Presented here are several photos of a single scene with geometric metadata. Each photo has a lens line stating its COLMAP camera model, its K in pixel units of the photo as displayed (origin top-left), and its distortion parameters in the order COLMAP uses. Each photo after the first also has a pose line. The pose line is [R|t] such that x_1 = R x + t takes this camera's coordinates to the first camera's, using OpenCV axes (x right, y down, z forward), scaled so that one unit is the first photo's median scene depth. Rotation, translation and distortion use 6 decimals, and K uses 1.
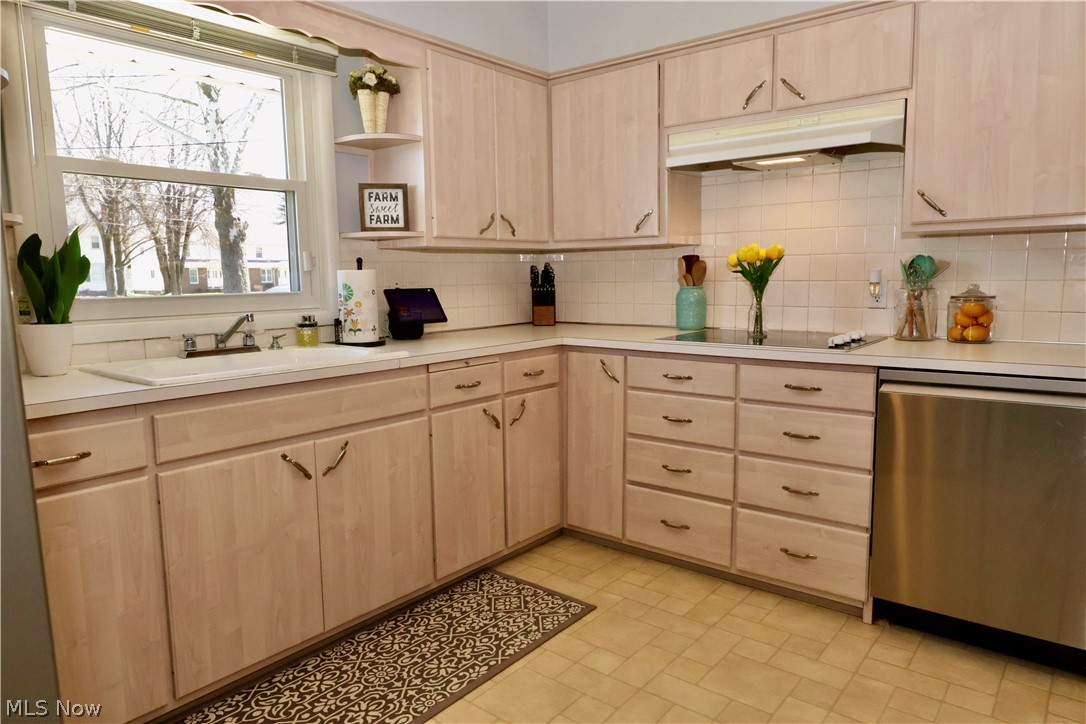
lens RADIAL K [[707.5, 0, 568.0], [0, 707.5, 359.2], [0, 0, 1]] dist [-0.000931, -0.003901]
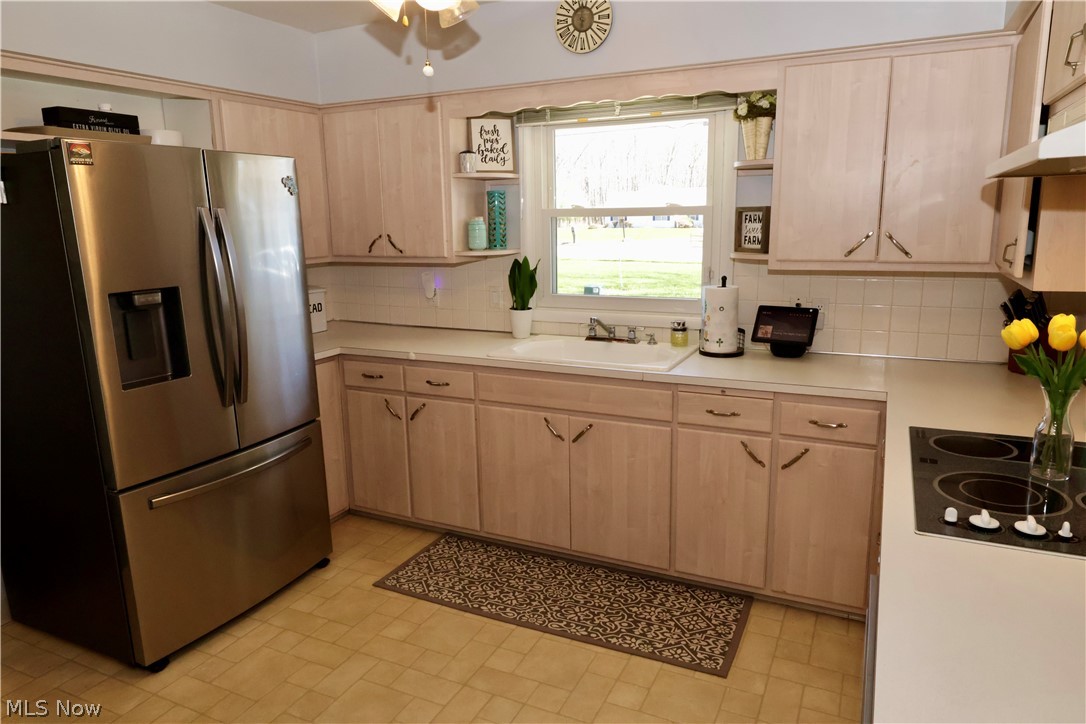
lens RADIAL K [[707.5, 0, 542.4], [0, 707.5, 362.3], [0, 0, 1]] dist [-0.000931, -0.003901]
pose [[0.209979, 0.206701, -0.955606, 0.777776], [-0.105013, 0.976510, 0.188148, -0.202467], [0.972050, 0.060844, 0.226753, 0.513236]]
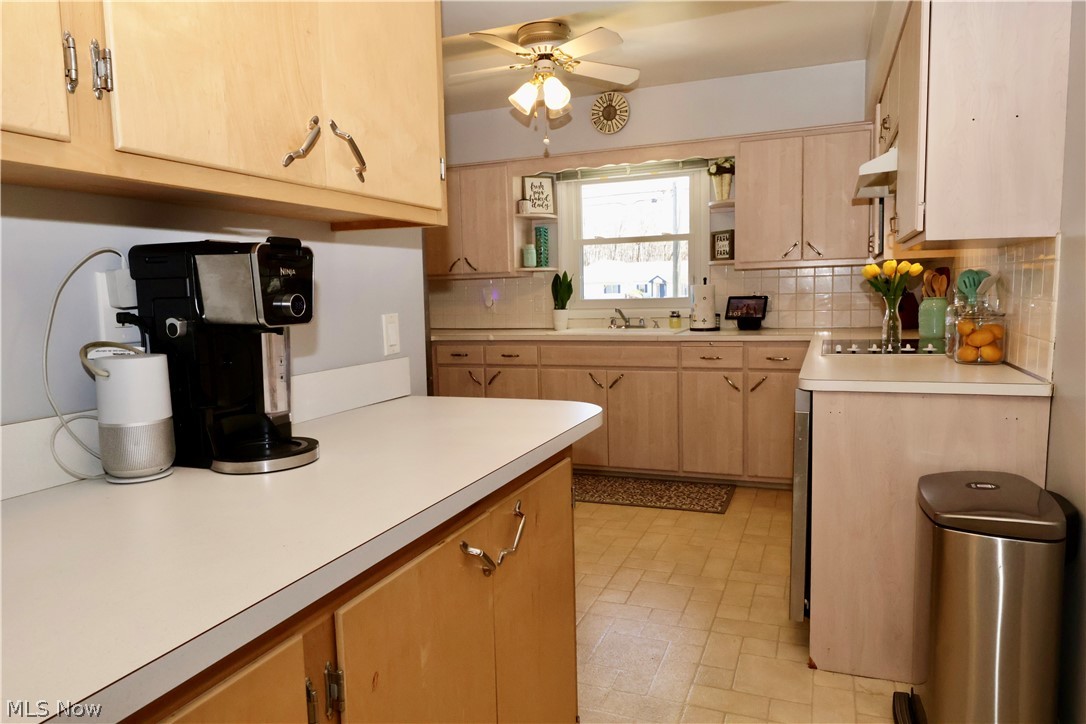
lens RADIAL K [[707.5, 0, 541.8], [0, 707.5, 364.3], [0, 0, 1]] dist [-0.000931, -0.003901]
pose [[0.277098, 0.103358, -0.955266, 1.282524], [-0.094355, 0.992319, 0.079997, -0.040576], [0.956198, 0.067967, 0.284722, 0.188392]]
